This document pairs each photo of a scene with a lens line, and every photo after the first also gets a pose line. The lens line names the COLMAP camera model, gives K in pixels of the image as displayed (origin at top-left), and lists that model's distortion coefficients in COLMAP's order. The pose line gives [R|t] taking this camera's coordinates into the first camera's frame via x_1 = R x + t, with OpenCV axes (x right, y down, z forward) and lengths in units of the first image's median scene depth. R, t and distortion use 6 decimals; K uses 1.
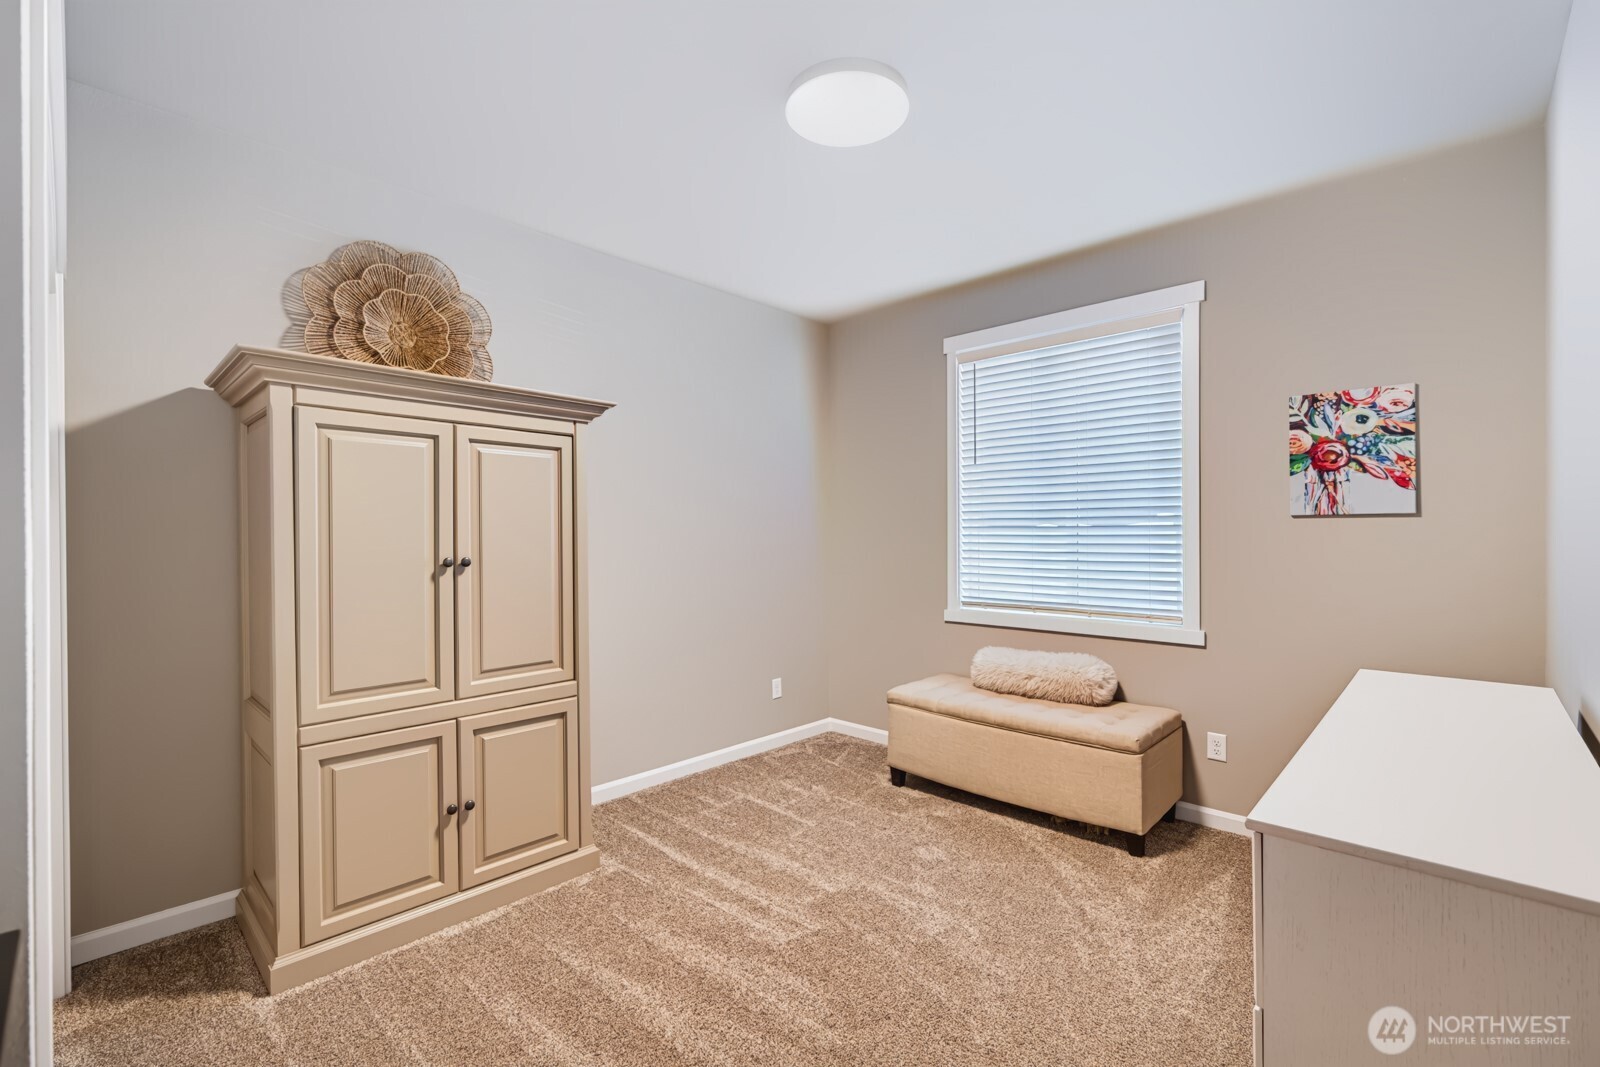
lens RADIAL K [[680.7, 0, 805.7], [0, 680.7, 543.8], [0, 0, 1]] dist [0.000262, -0.000493]
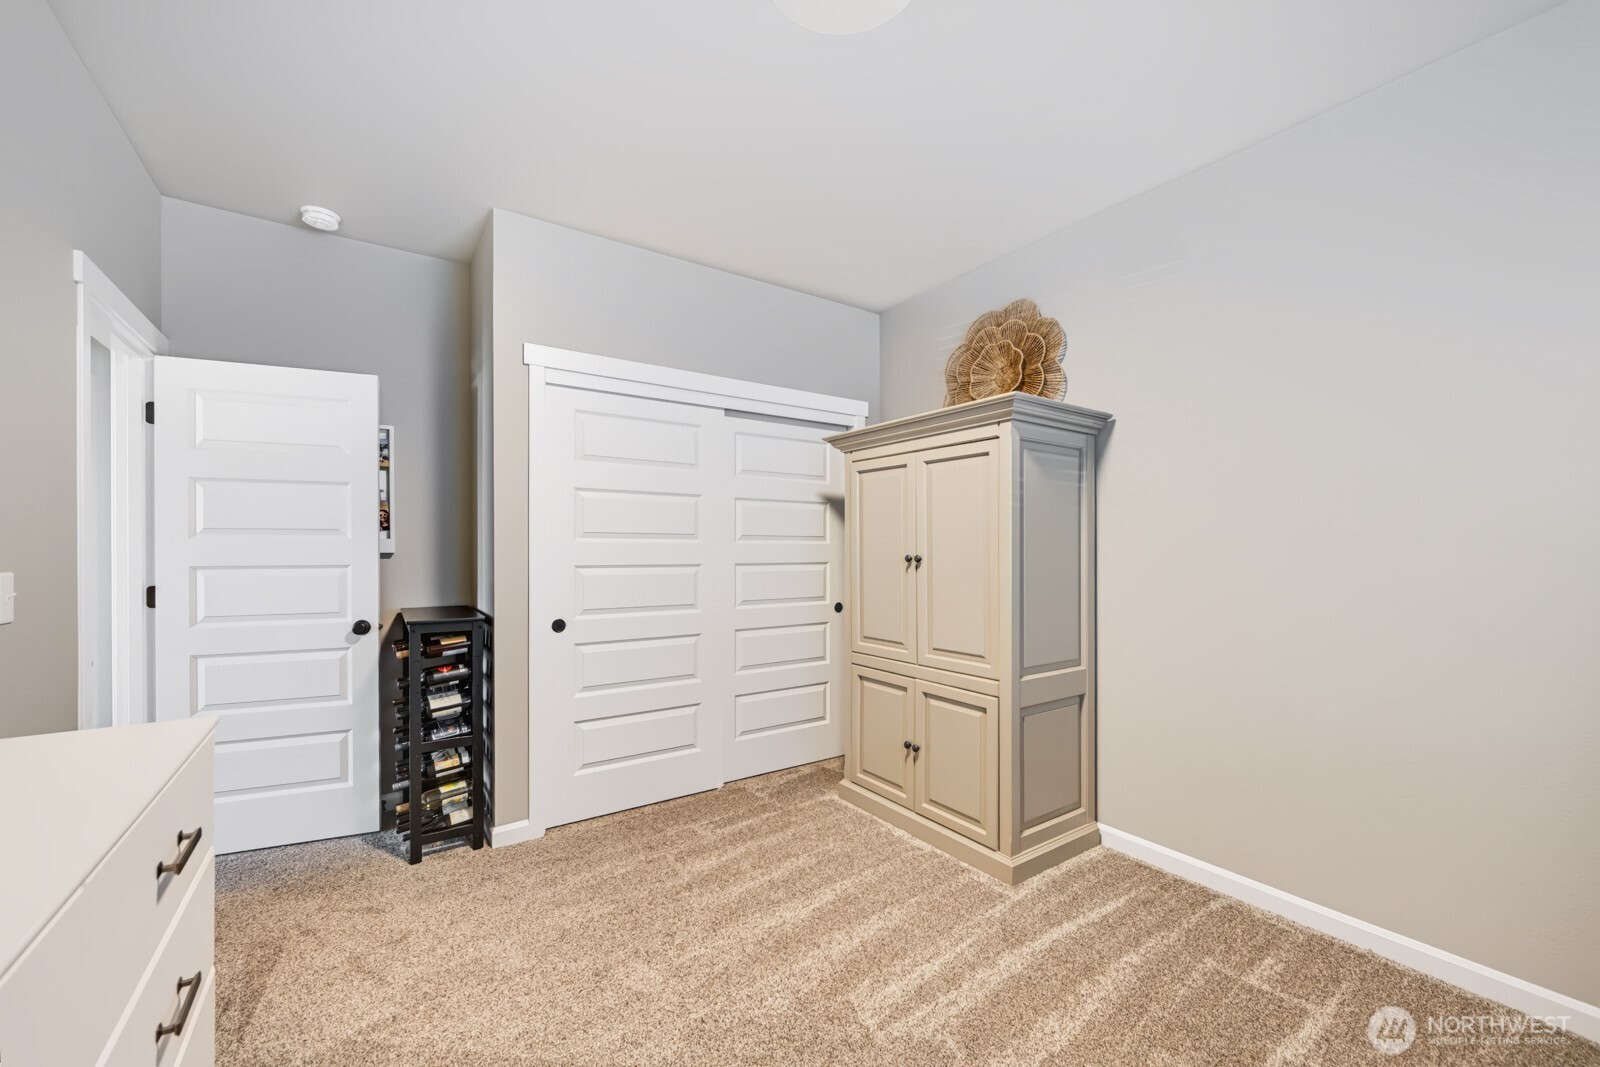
lens RADIAL K [[655.8, 0, 808.6], [0, 655.8, 539.4], [0, 0, 1]] dist [-0.001744, -0.000349]
pose [[-0.217767, -0.003520, -0.975994, 0.722376], [0.002765, 0.999987, -0.004224, -0.007104], [0.975997, -0.003618, -0.217755, 1.015606]]
